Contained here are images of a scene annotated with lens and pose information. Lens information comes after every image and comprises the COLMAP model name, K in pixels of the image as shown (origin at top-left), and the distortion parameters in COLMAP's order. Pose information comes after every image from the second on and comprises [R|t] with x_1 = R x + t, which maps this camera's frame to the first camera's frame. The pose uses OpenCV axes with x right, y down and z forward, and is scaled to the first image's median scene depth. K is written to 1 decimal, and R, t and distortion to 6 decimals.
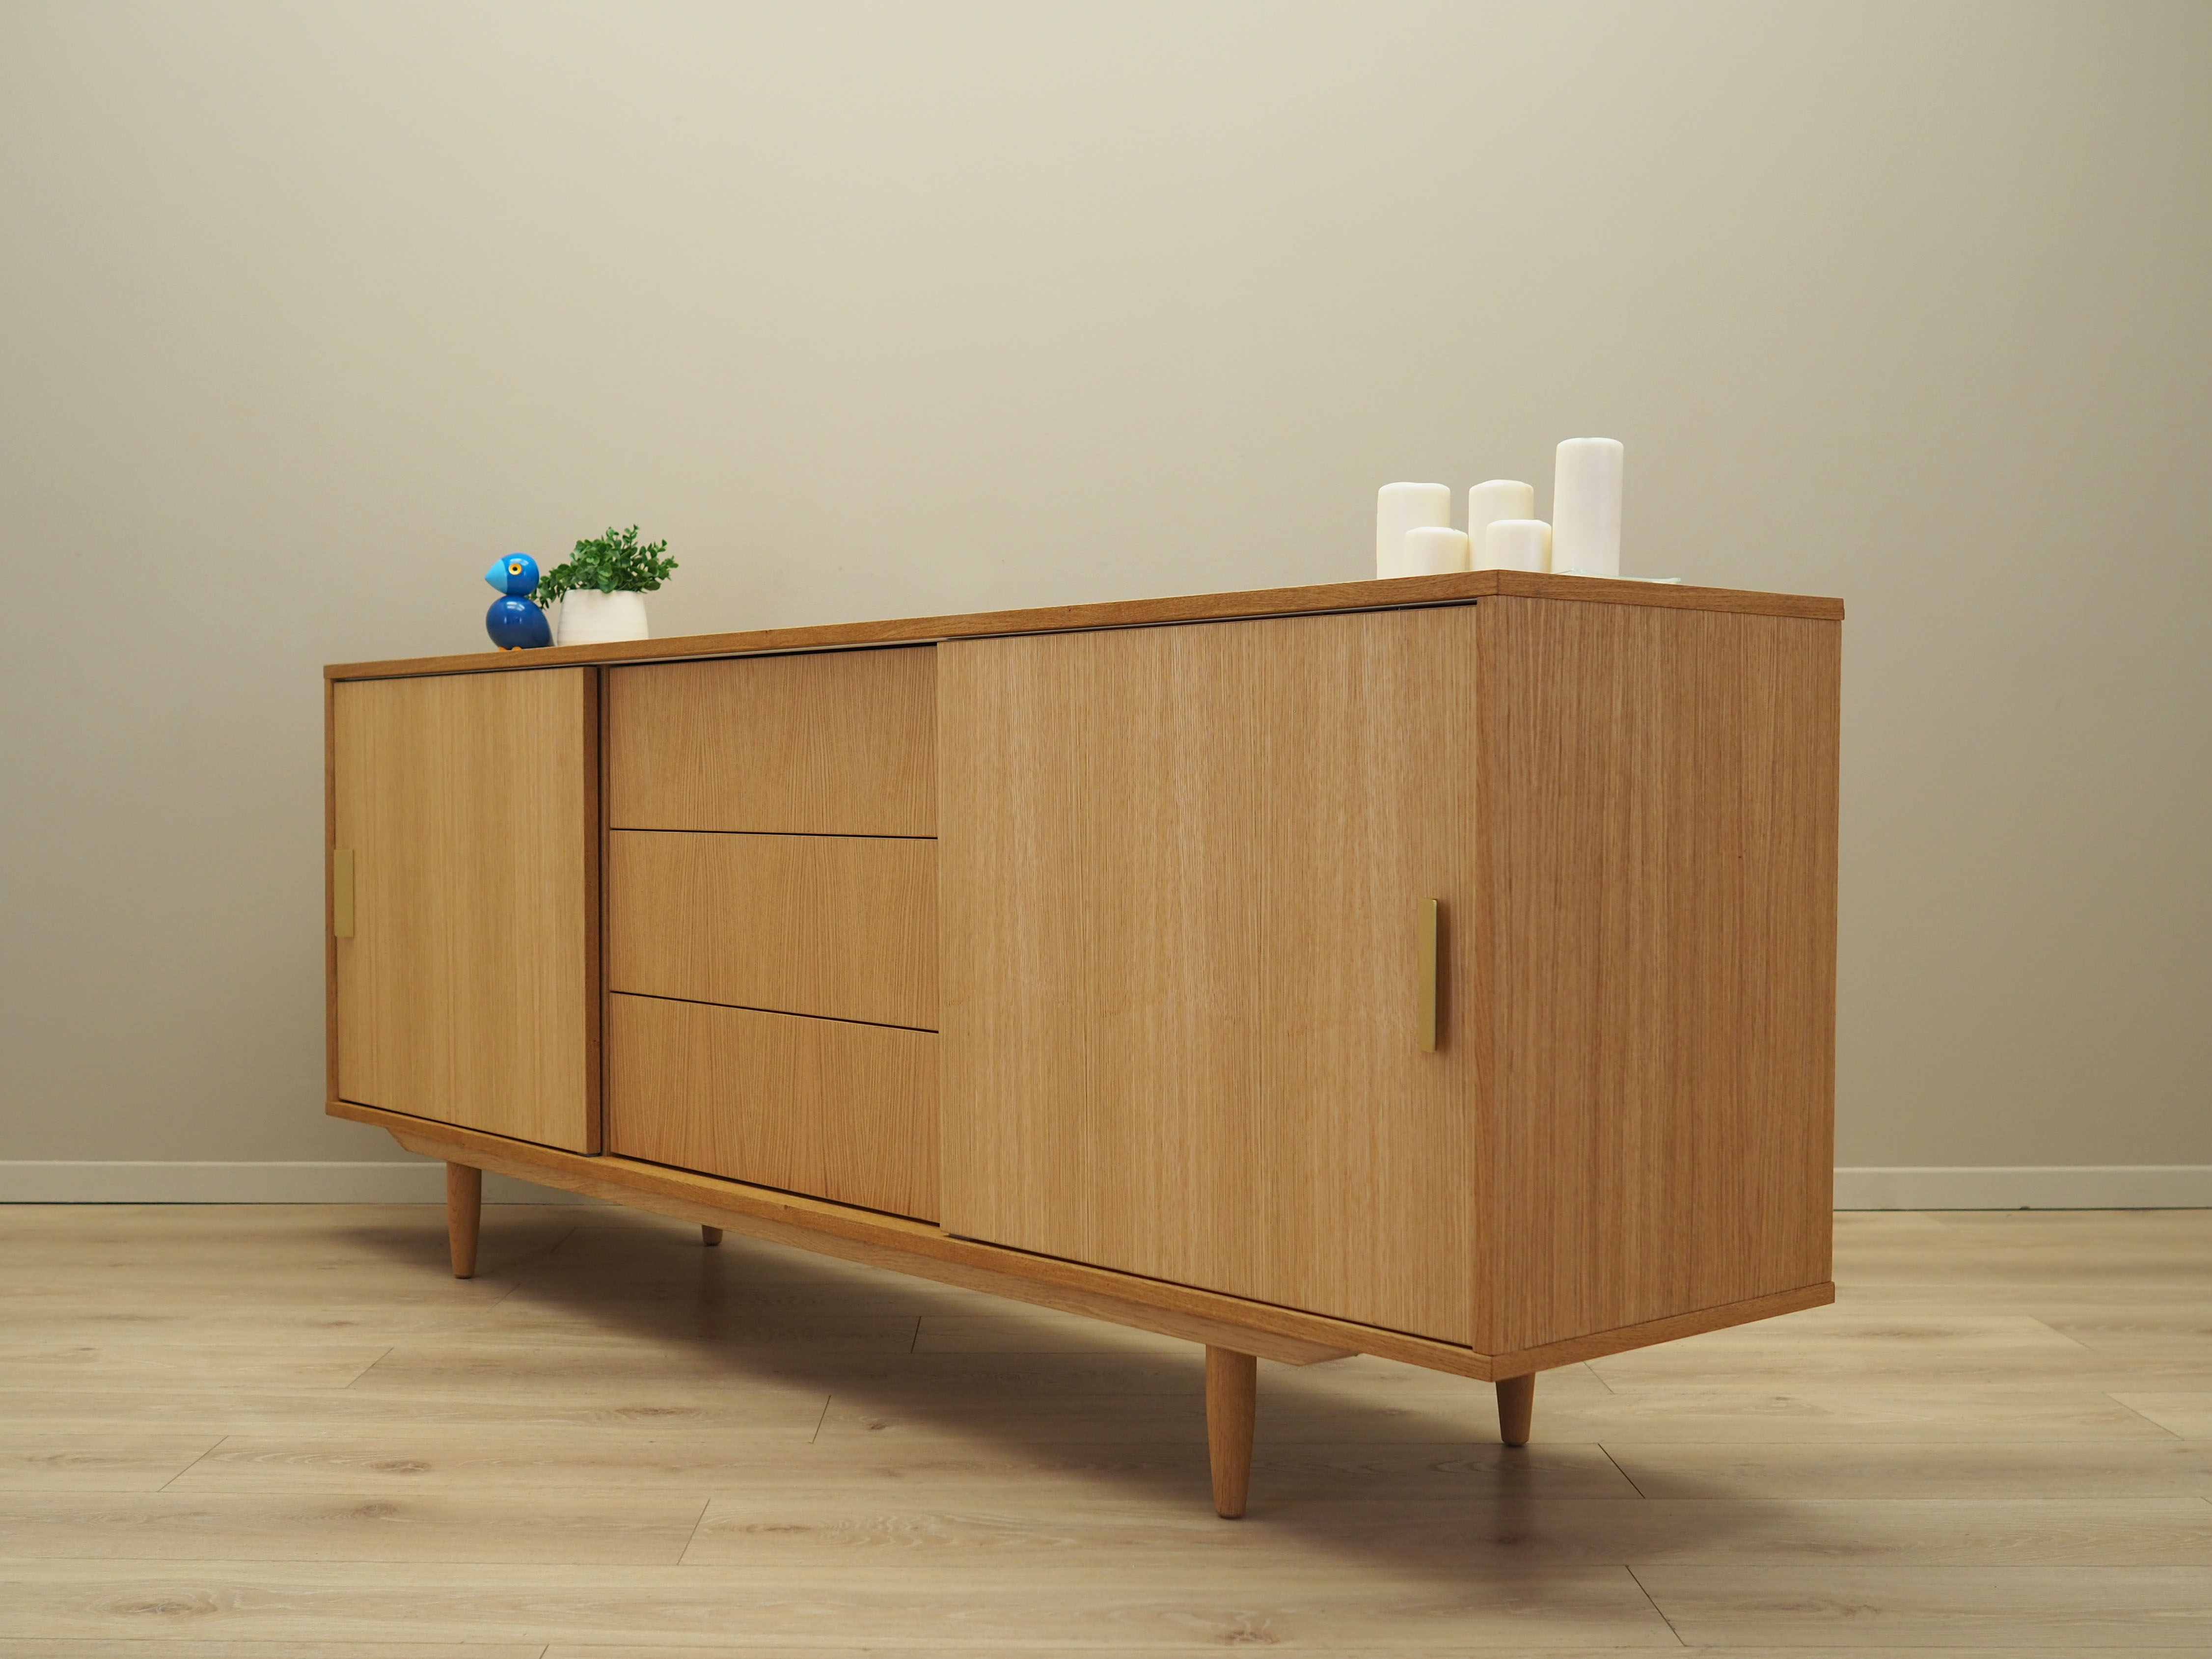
lens RADIAL K [[2556.4, 0, 1052.3], [0, 2556.4, 872.5], [0, 0, 1]] dist [-0.012945, 0.007545]
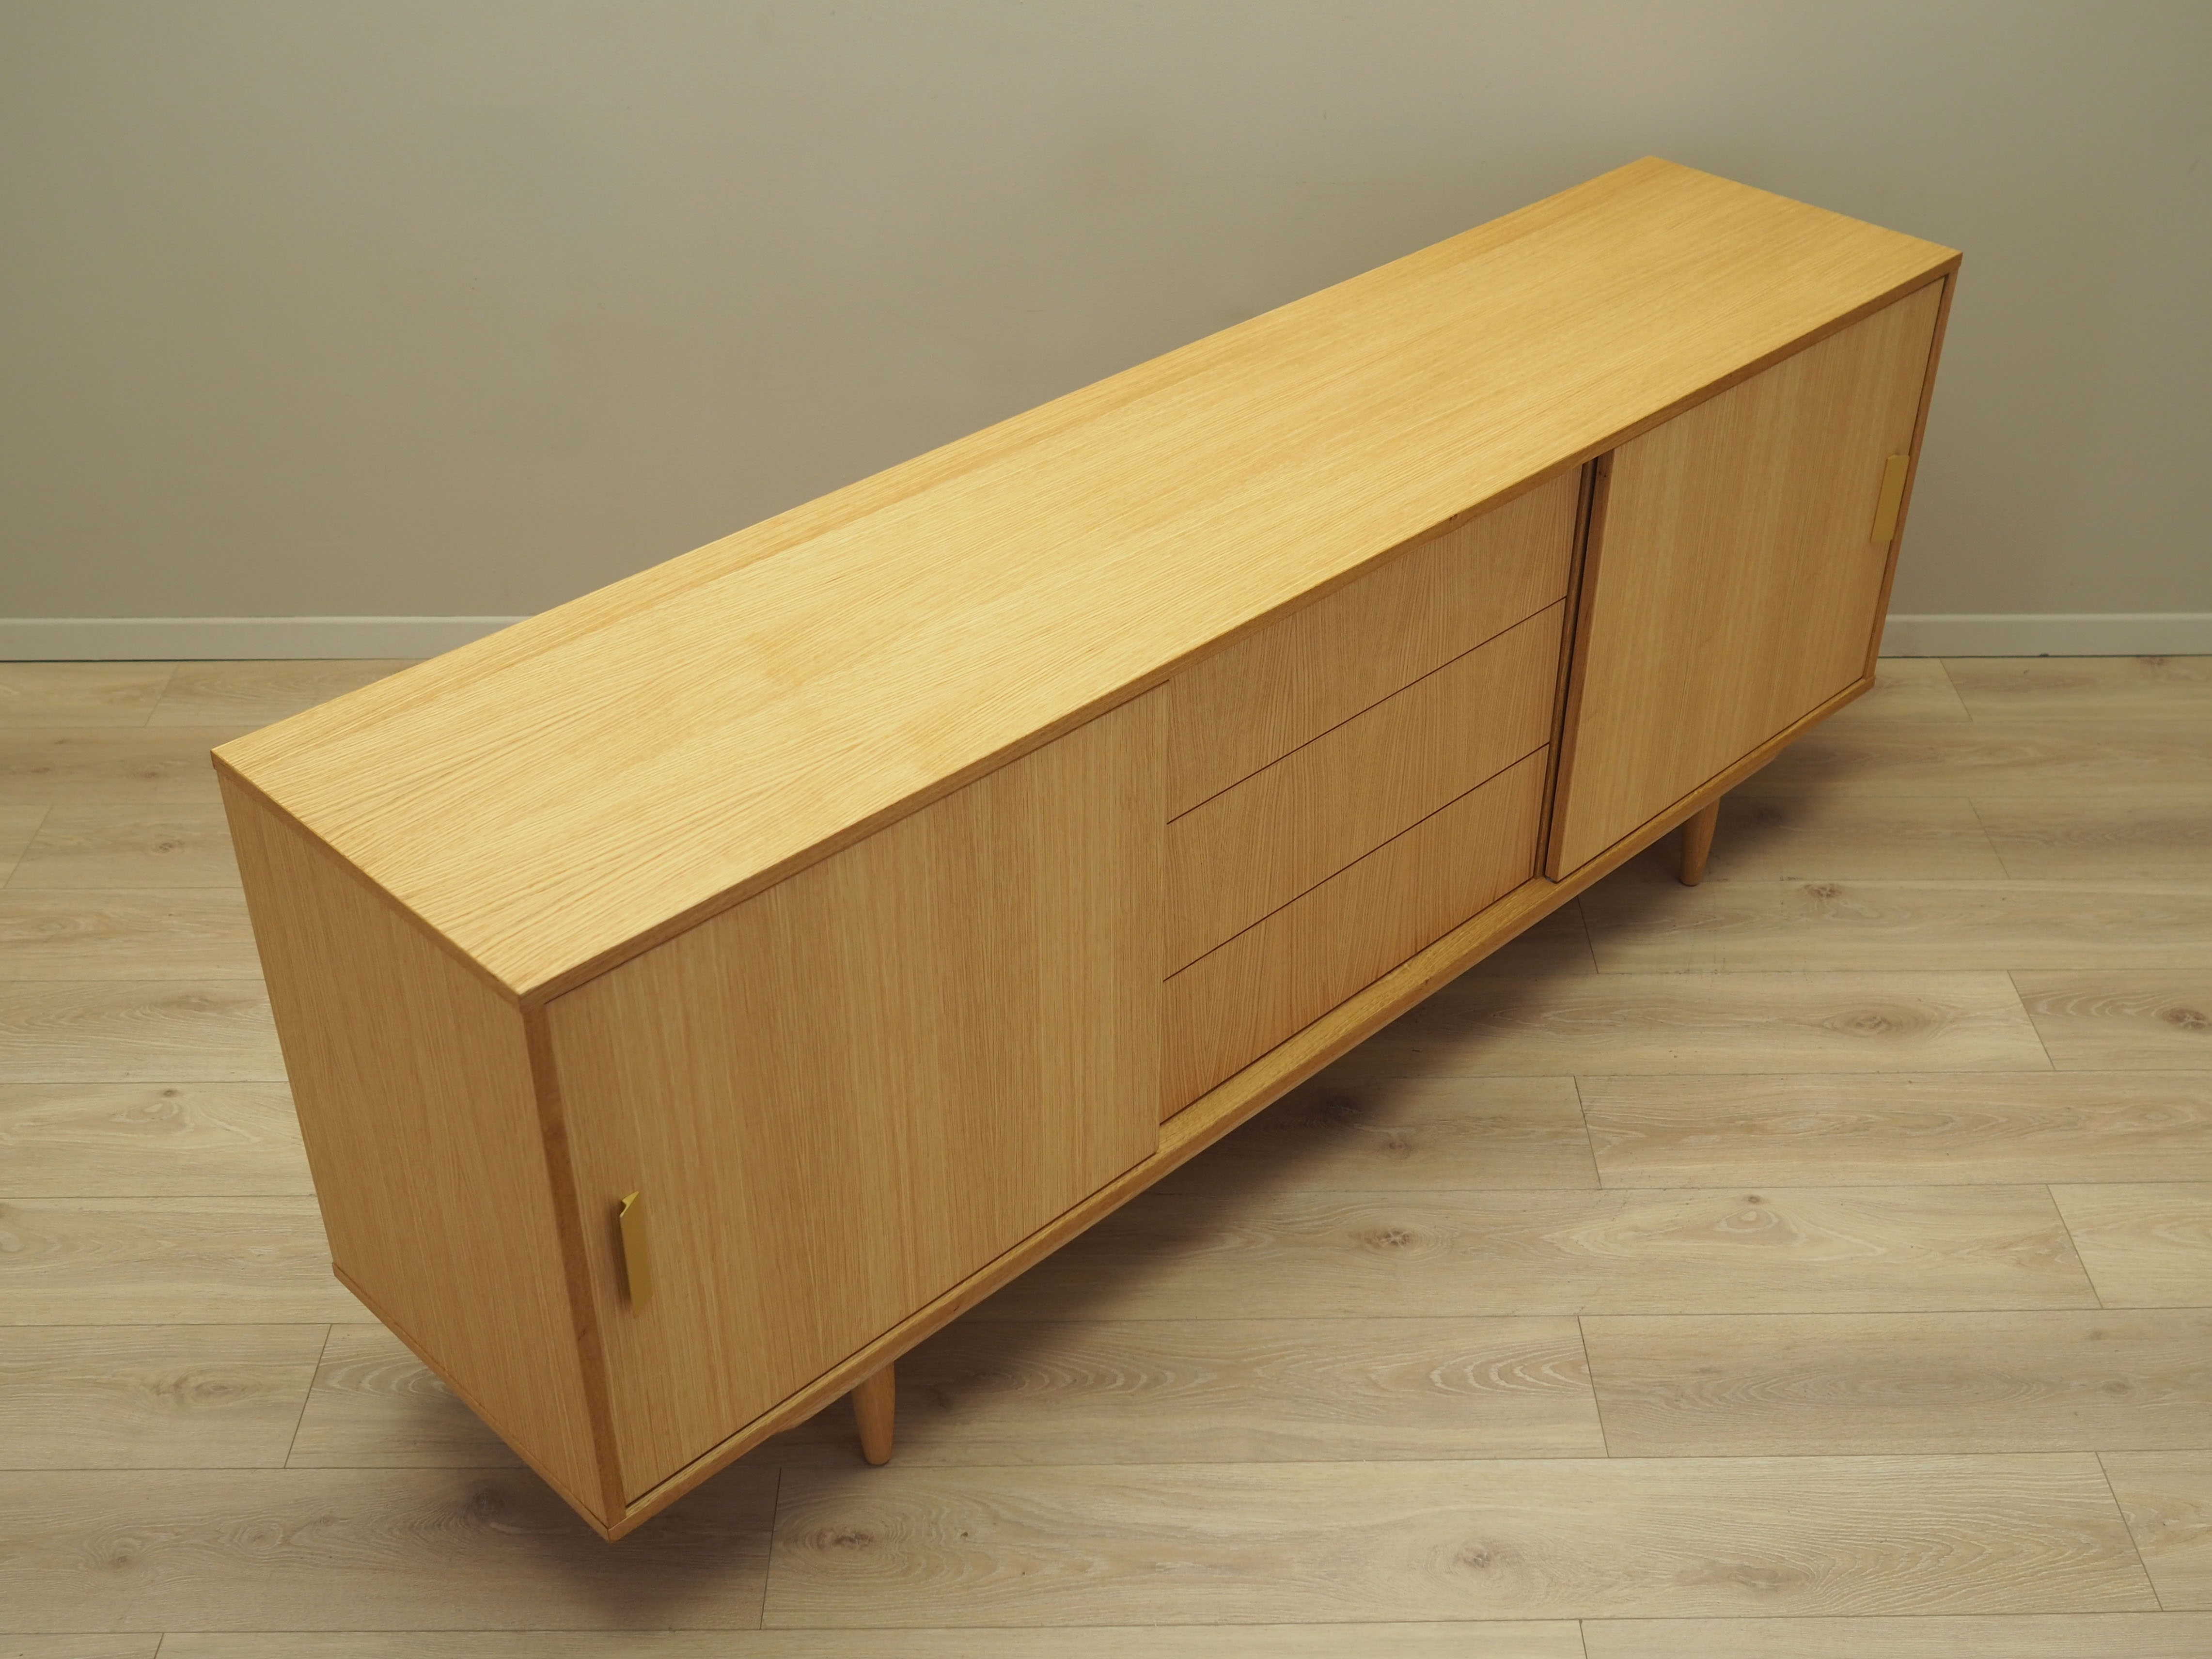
lens RADIAL K [[2518.2, 0, 1124.1], [0, 2518.2, 865.2], [0, 0, 1]] dist [-0.016209, 0.013734]
pose [[-0.076985, -0.580576, 0.810558, -1.100143], [0.032648, 0.811067, 0.584042, -0.635228], [-0.996498, 0.071425, -0.043485, 1.380095]]
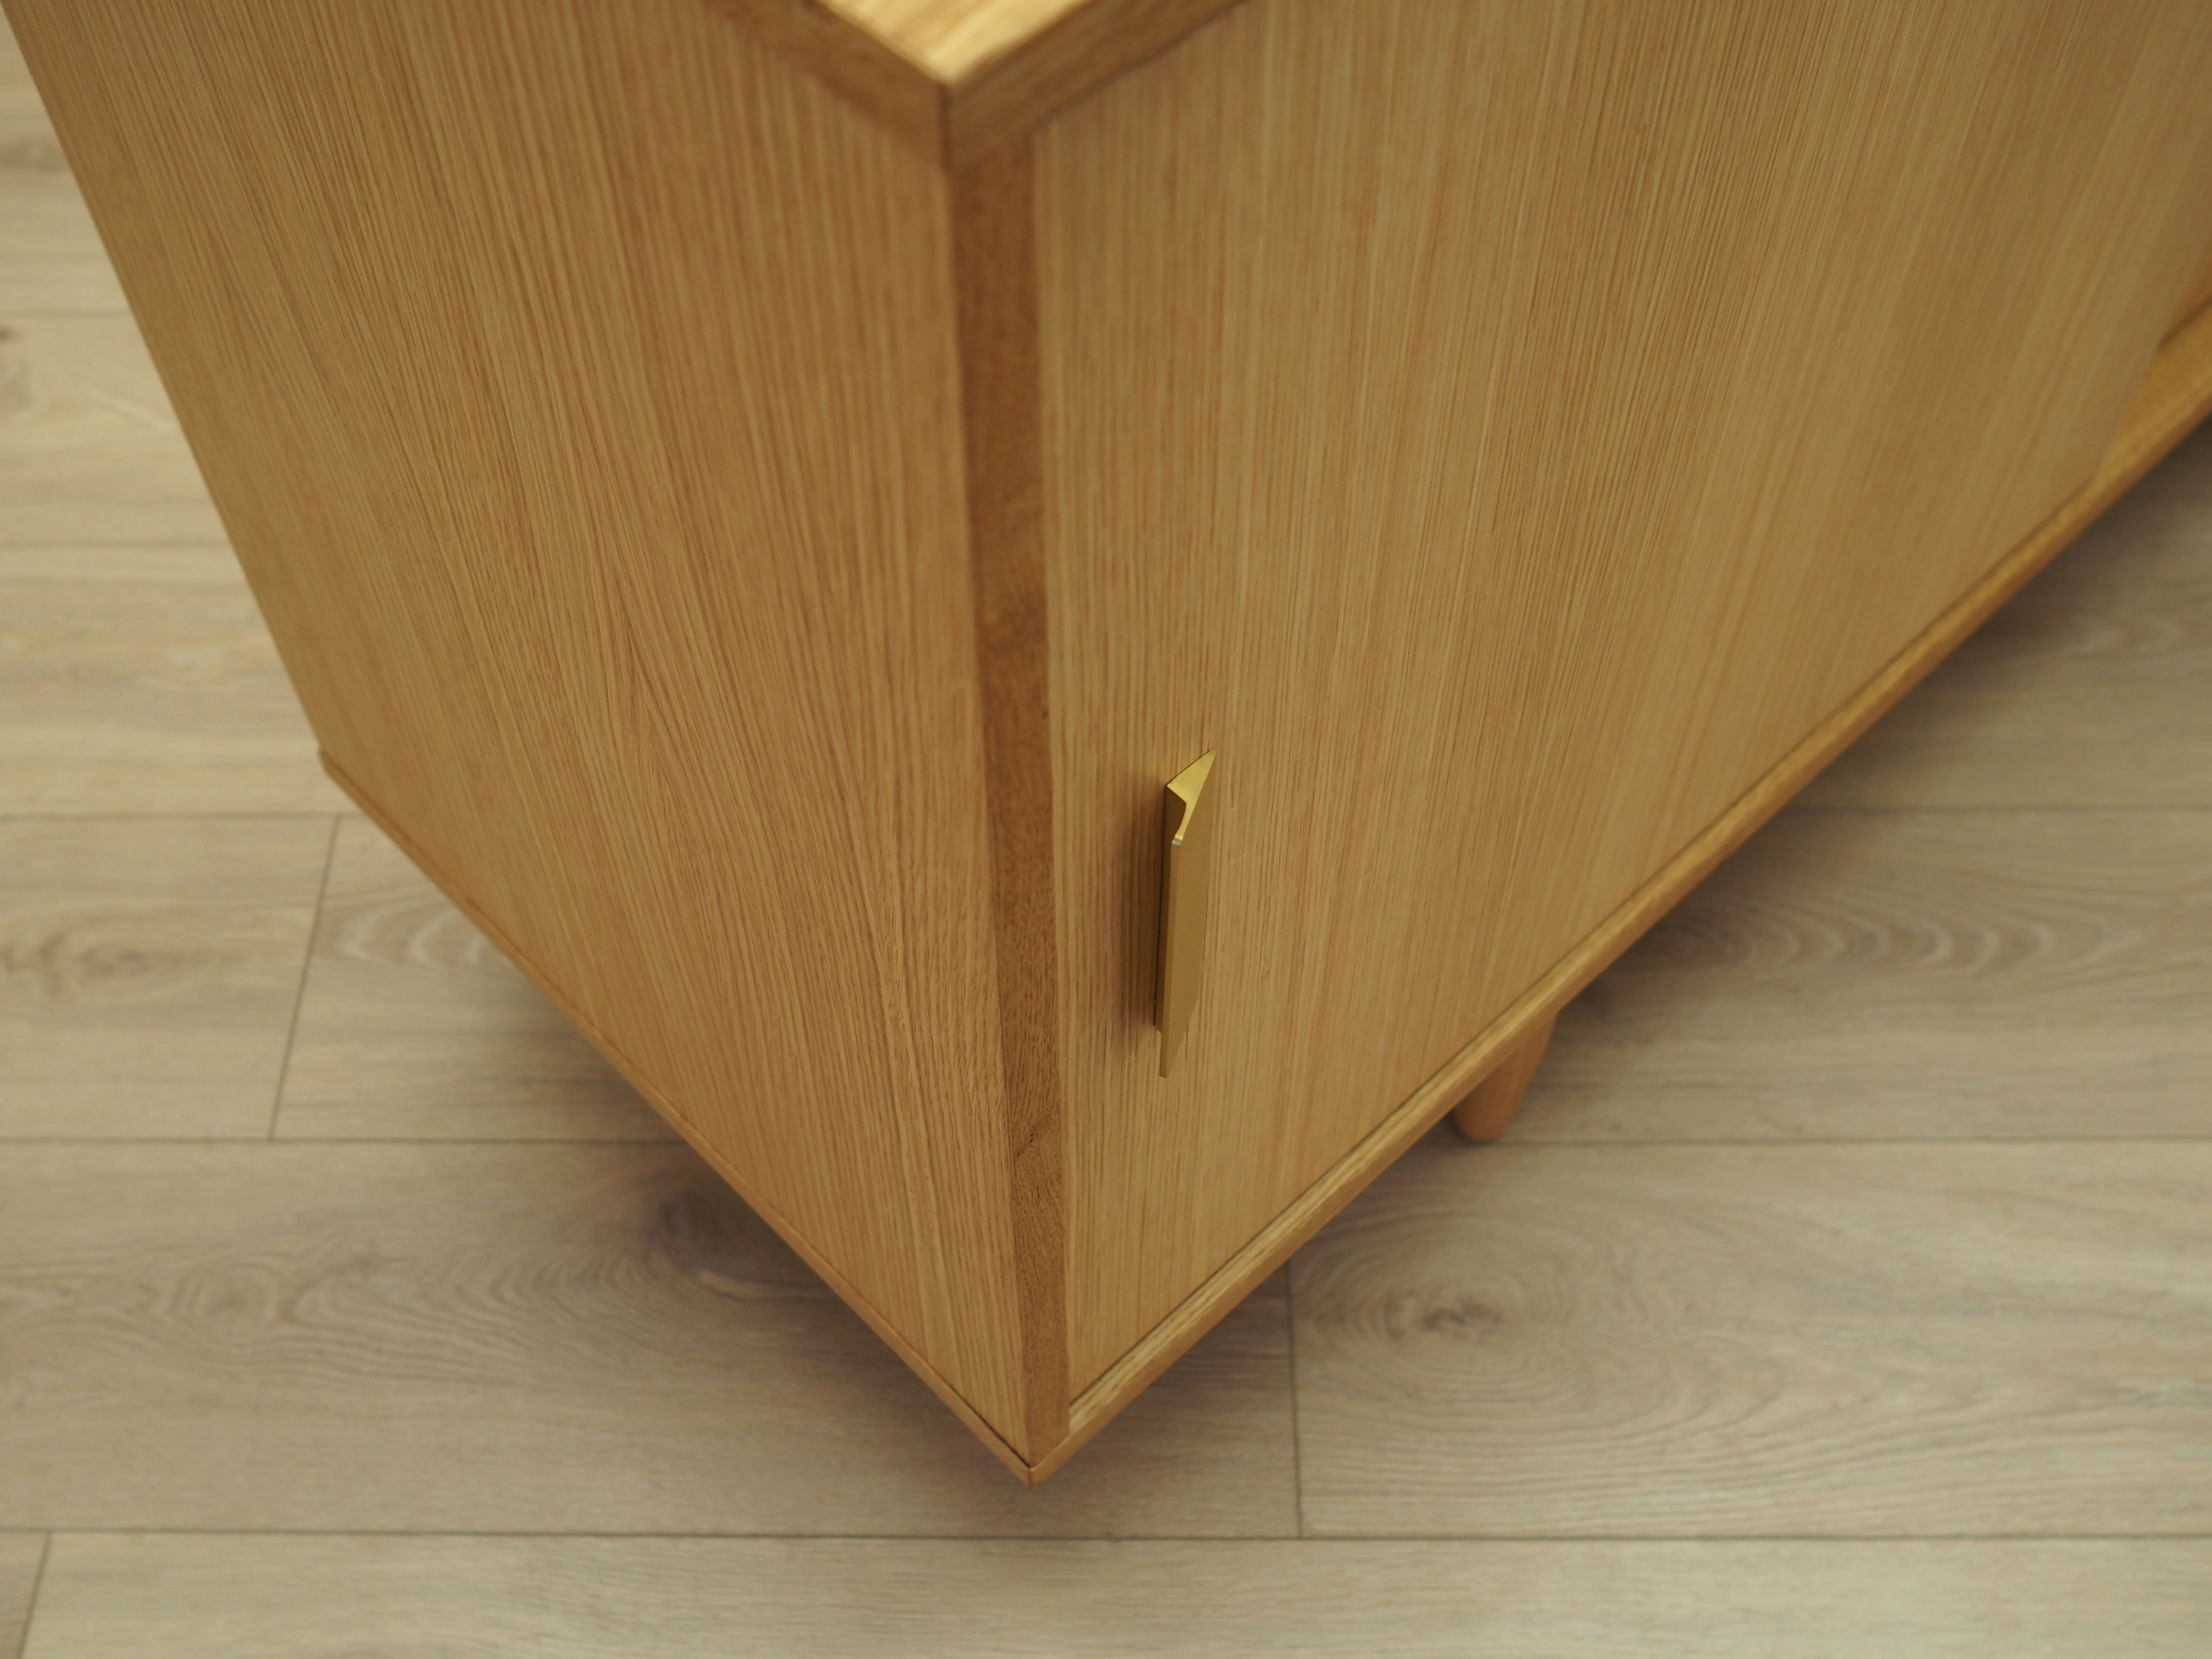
lens RADIAL K [[2431.5, 0, 1033.1], [0, 2431.5, 907.7], [0, 0, 1]] dist [-0.020710, 0.002175]
pose [[-0.050511, -0.826217, 0.561082, -0.586921], [0.063741, 0.557987, 0.827398, -0.235206], [-0.996687, 0.077557, 0.024480, 1.539071]]
